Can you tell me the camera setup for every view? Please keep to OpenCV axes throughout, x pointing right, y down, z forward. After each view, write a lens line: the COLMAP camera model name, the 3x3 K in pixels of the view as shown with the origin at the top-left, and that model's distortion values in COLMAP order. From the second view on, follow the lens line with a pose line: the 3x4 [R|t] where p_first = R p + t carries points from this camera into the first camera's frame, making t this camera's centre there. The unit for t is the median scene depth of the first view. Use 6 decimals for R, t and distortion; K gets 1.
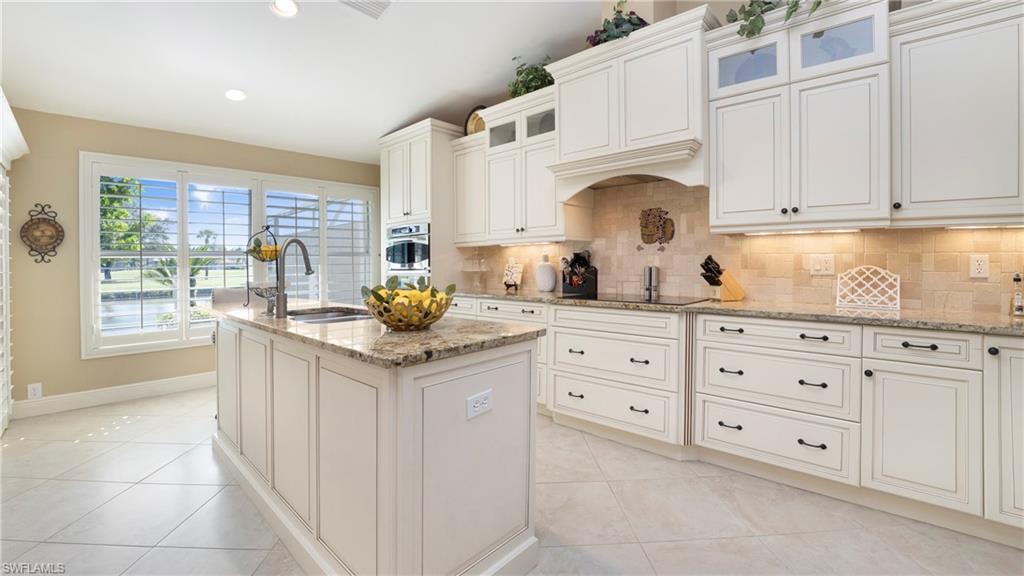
lens RADIAL K [[430.0, 0, 471.6], [0, 430.0, 291.8], [0, 0, 1]] dist [-0.052002, 0.000194]
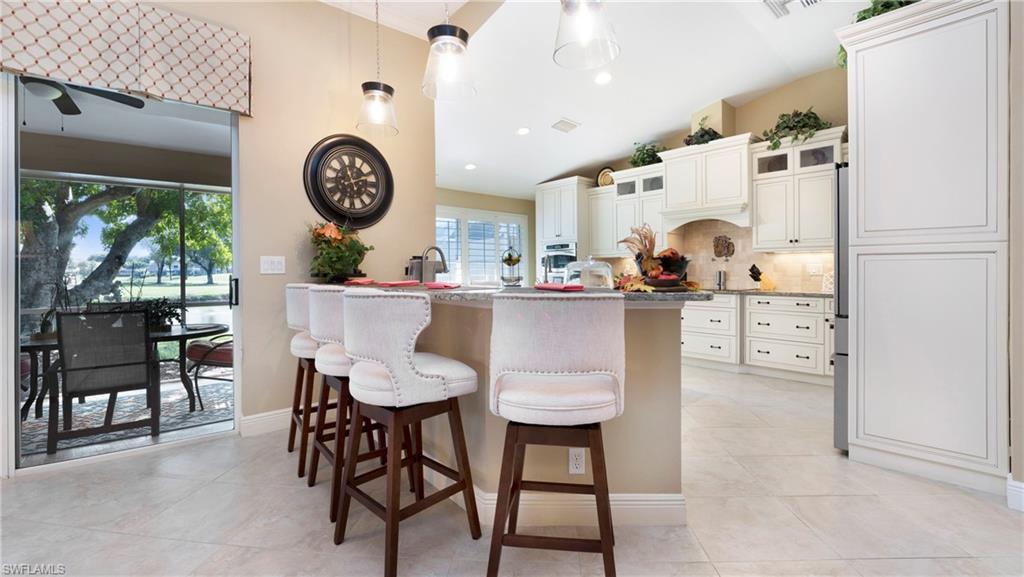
lens RADIAL K [[422.9, 0, 523.0], [0, 422.9, 282.5], [0, 0, 1]] dist [-0.049759, -0.000349]
pose [[0.999292, 0.008536, -0.036643, -0.297330], [-0.009963, 0.999192, -0.038937, 0.059294], [0.036281, 0.039275, 0.998570, -0.676071]]
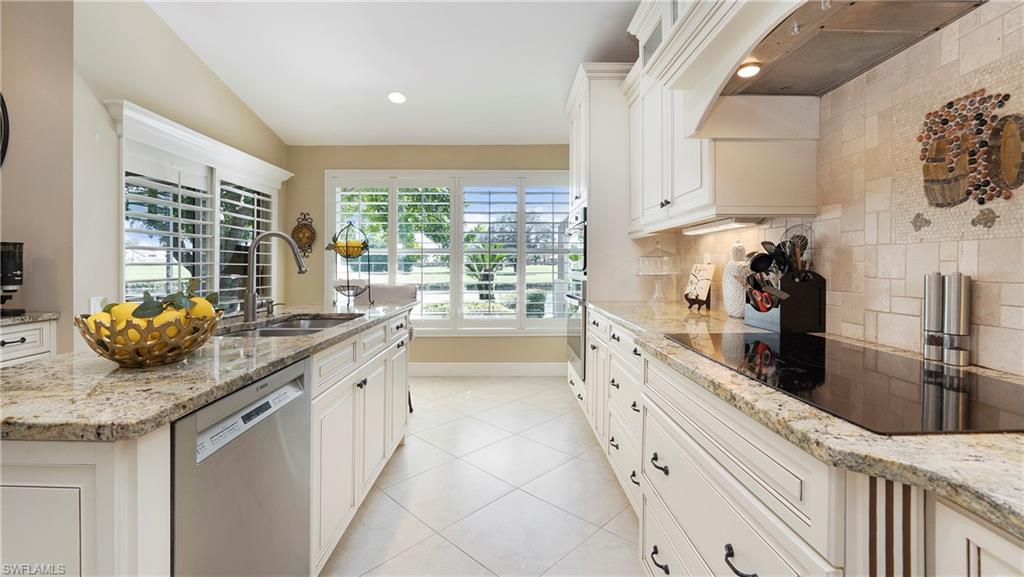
lens RADIAL K [[418.9, 0, 521.7], [0, 418.9, 251.8], [0, 0, 1]] dist [-0.039902, -0.000284]
pose [[0.729199, -0.009291, -0.684239, 0.398457], [-0.052024, 0.996261, -0.068971, -0.039005], [0.682321, 0.085891, 0.725989, 0.559061]]
